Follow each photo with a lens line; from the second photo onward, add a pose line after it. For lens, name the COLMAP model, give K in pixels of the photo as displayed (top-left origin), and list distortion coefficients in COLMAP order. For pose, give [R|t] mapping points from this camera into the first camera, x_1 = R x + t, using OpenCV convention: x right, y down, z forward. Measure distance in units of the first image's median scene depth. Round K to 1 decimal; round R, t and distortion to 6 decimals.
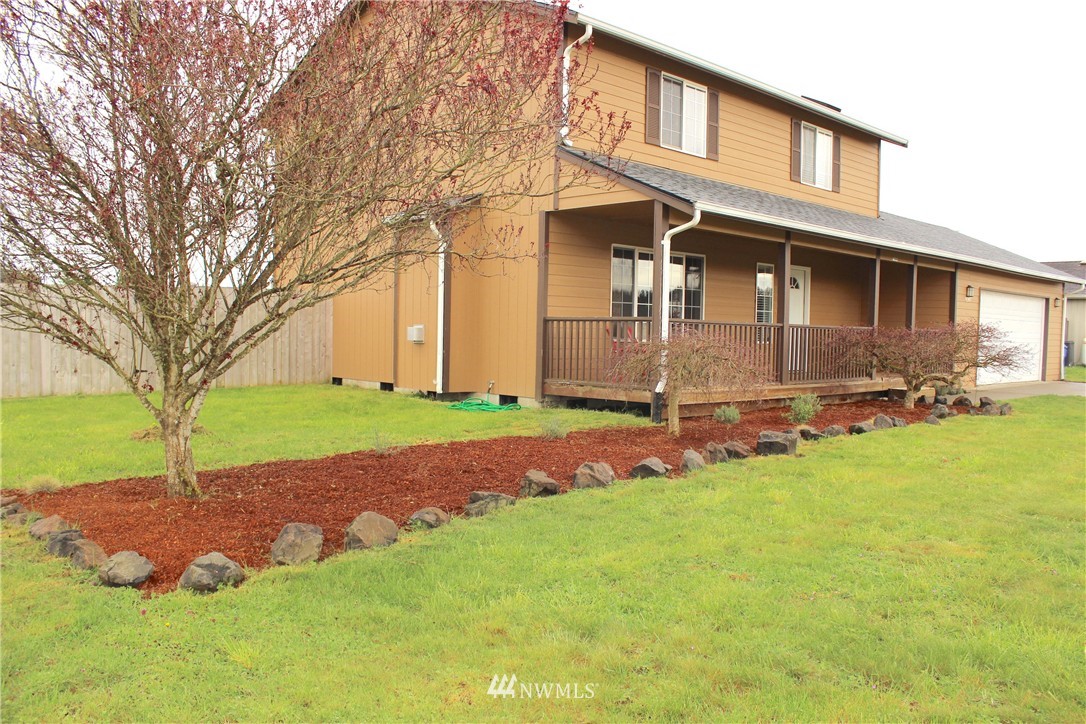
lens RADIAL K [[918.4, 0, 543.6], [0, 918.4, 381.1], [0, 0, 1]] dist [-0.192405, 0.188011]
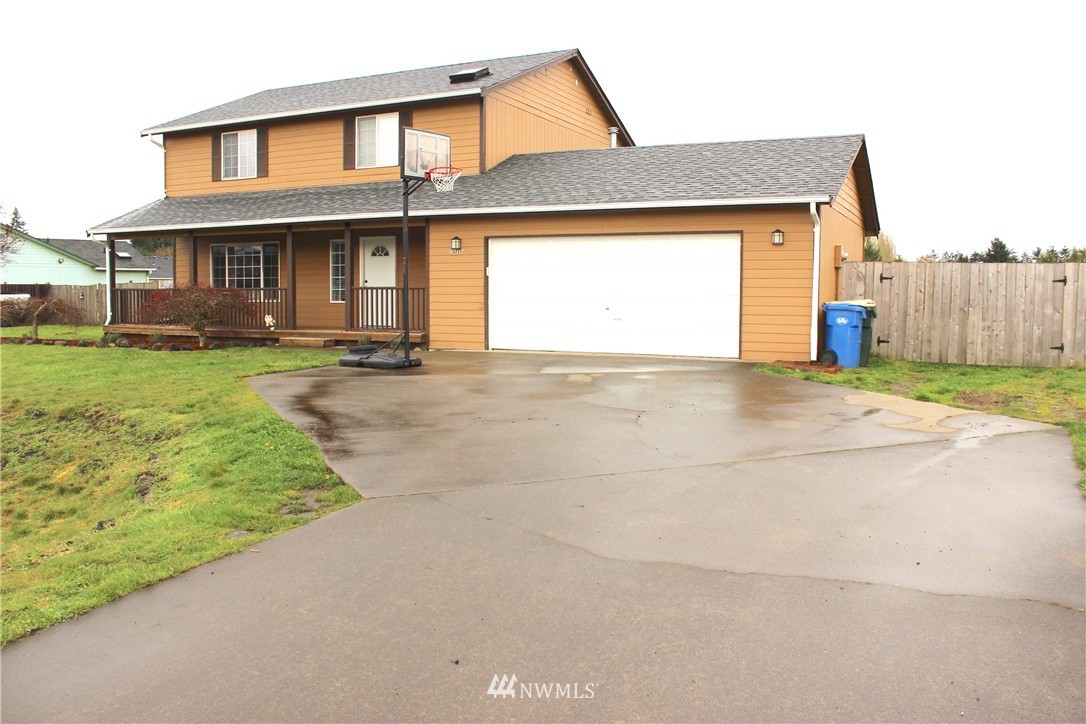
lens RADIAL K [[918.4, 0, 543.6], [0, 918.4, 381.1], [0, 0, 1]] dist [-0.192405, 0.188011]
pose [[0.347991, 0.063861, -0.935320, 1.551807], [-0.054510, 0.997368, 0.047816, -0.008473], [0.935912, 0.034344, 0.350556, 0.833914]]
